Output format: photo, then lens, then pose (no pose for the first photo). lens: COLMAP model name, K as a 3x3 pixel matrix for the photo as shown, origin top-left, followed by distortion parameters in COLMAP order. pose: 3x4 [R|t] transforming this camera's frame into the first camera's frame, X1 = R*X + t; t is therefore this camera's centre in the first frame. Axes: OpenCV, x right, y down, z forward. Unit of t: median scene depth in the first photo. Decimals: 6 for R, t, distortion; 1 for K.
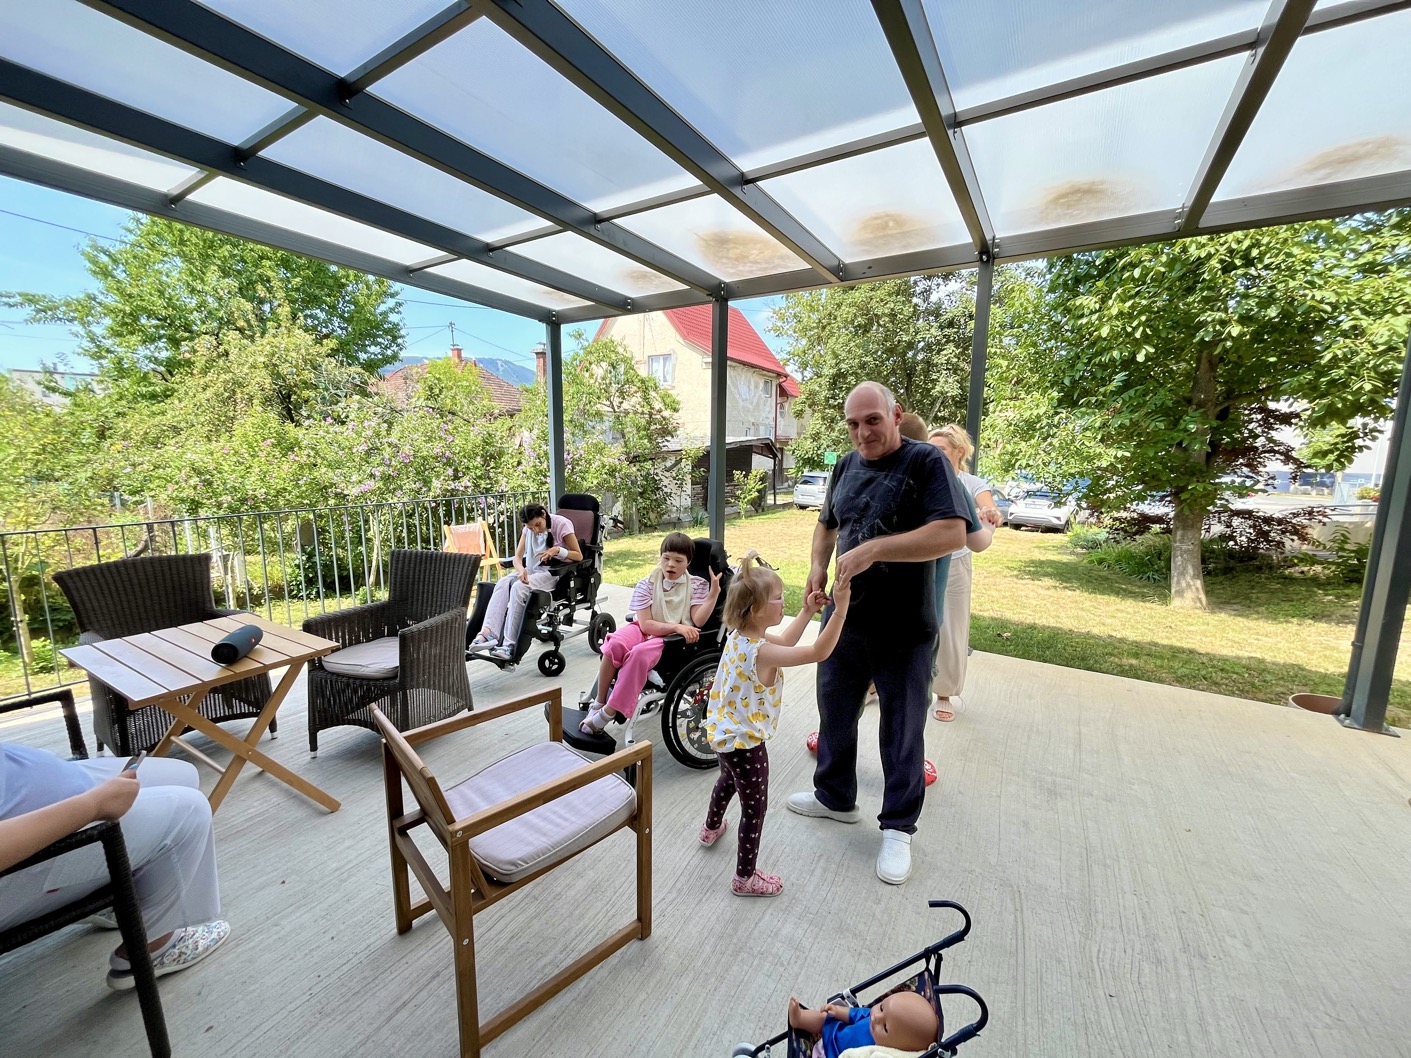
lens RADIAL K [[565.8, 0, 703.0], [0, 565.8, 523.9], [0, 0, 1]] dist [-0.001270, -0.000478]
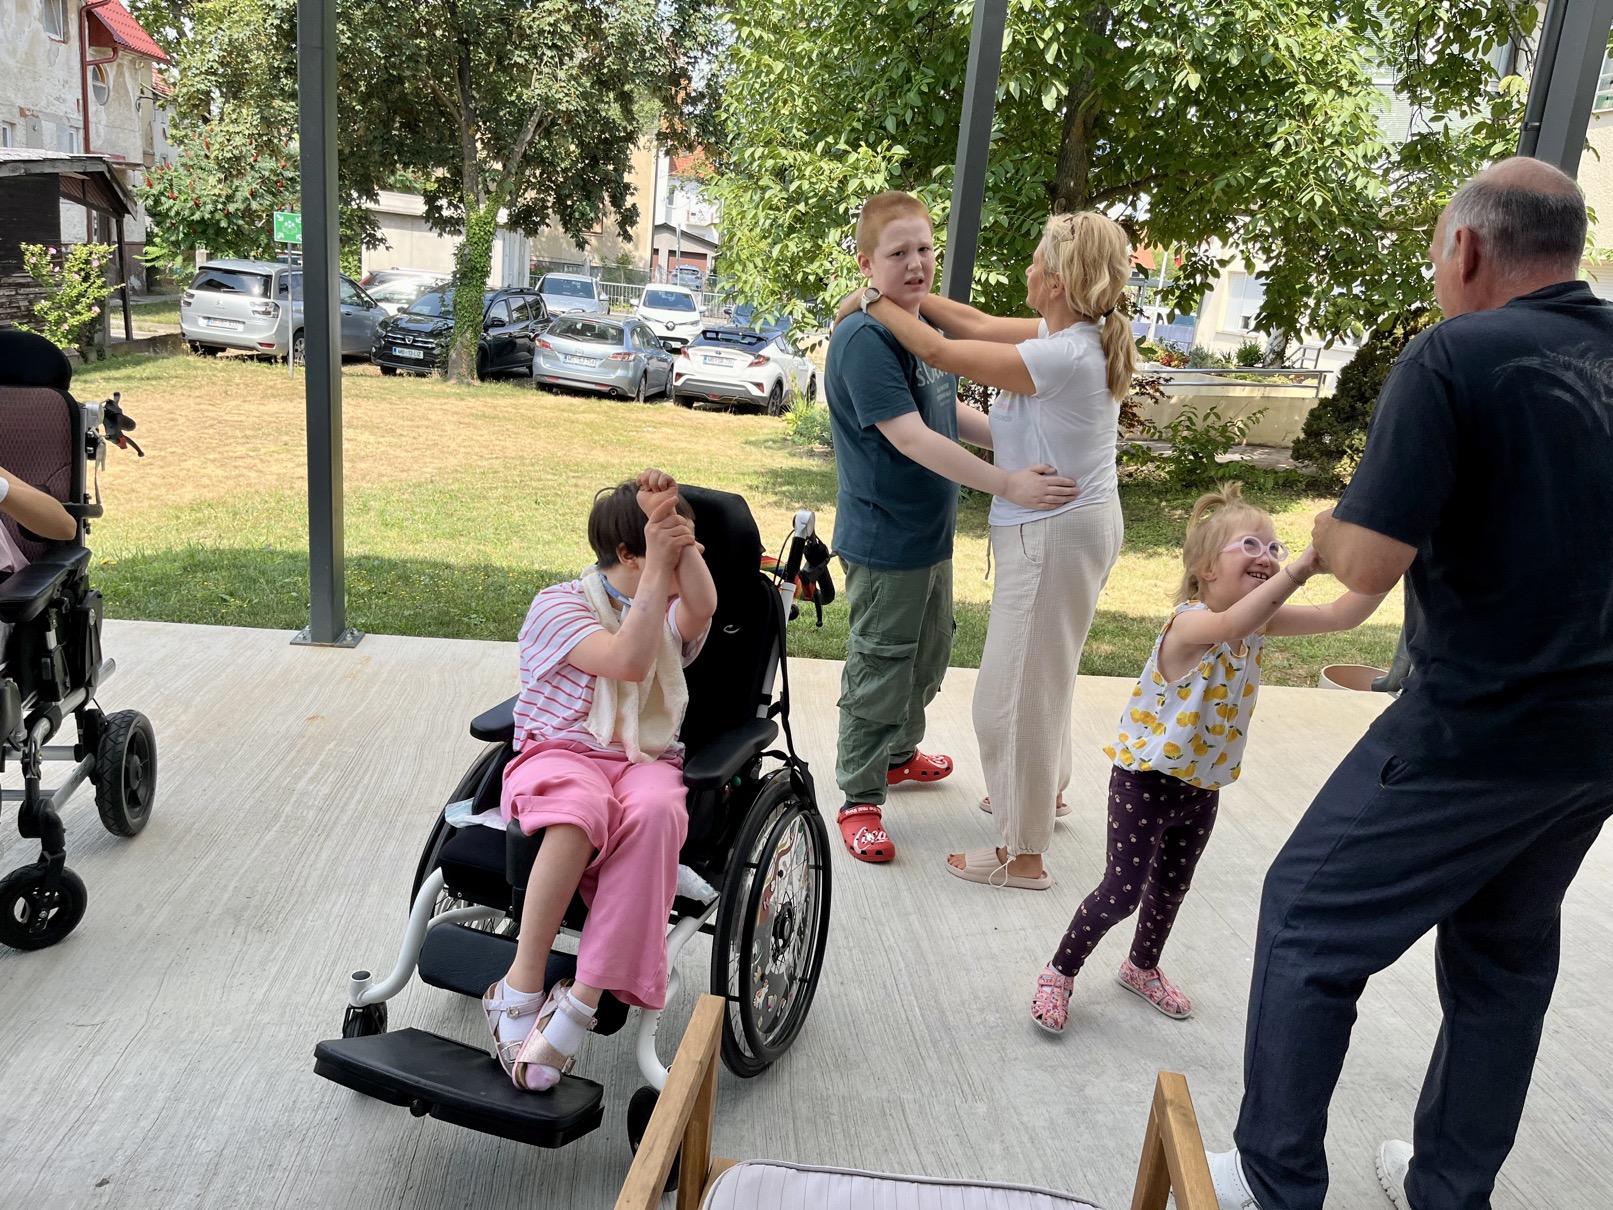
lens RADIAL K [[1219.5, 0, 833.5], [0, 1219.5, 614.1], [0, 0, 1]] dist [0.036522, -0.027942]
pose [[0.772470, -0.111406, 0.625203, -0.138692], [-0.003771, 0.983670, 0.179941, -0.011315], [-0.635040, -0.141357, 0.759435, 0.105052]]
